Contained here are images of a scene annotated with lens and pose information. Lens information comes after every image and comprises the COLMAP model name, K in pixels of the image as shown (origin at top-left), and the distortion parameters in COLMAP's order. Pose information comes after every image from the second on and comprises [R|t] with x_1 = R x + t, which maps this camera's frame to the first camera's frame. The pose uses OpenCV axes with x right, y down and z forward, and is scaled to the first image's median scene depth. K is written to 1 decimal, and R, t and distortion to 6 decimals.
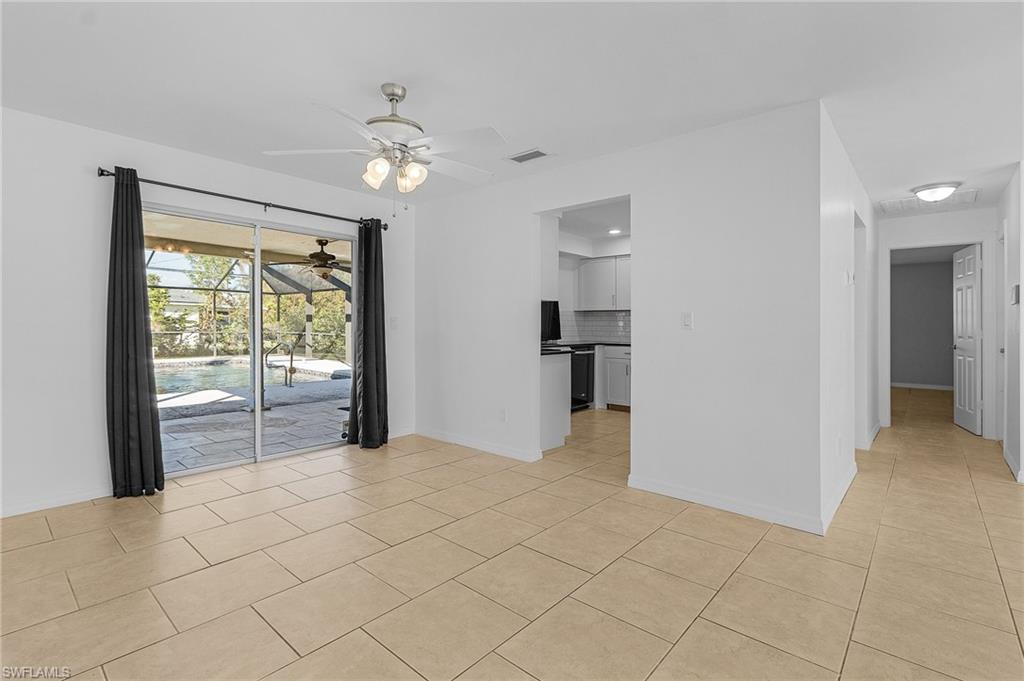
lens RADIAL K [[476.1, 0, 512.7], [0, 476.1, 319.1], [0, 0, 1]] dist [0.006152, 0.000317]
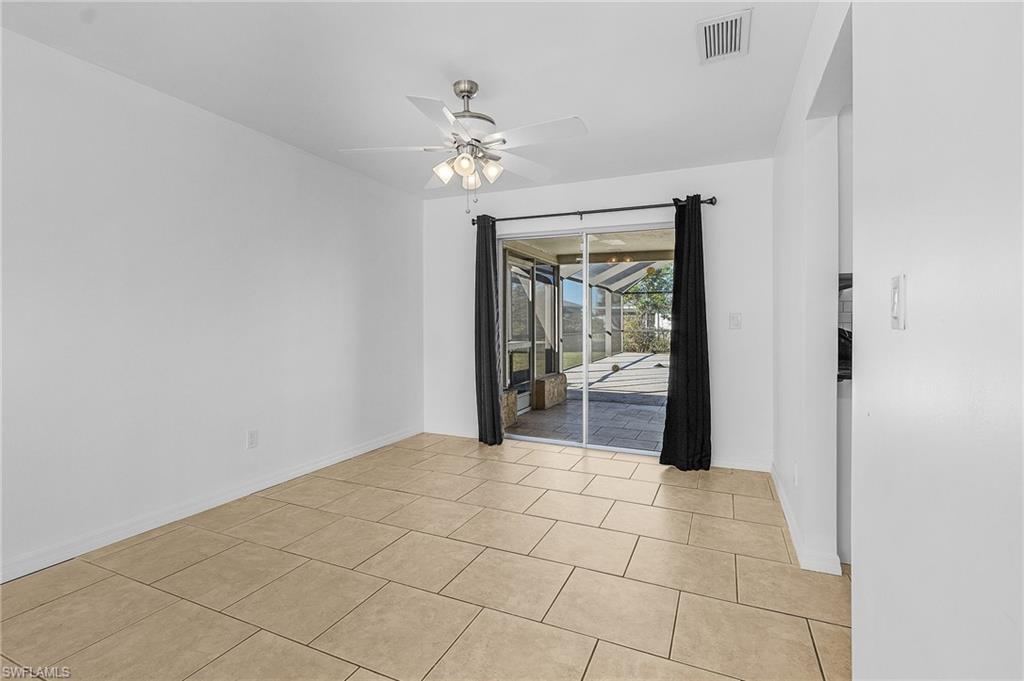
lens RADIAL K [[481.4, 0, 515.0], [0, 481.4, 329.1], [0, 0, 1]] dist [0.002021, 0.000237]
pose [[0.294211, 0.010171, -0.955686, 0.575544], [0.011874, 0.999827, 0.014296, 0.008067], [0.955667, -0.015554, 0.294040, 0.617752]]
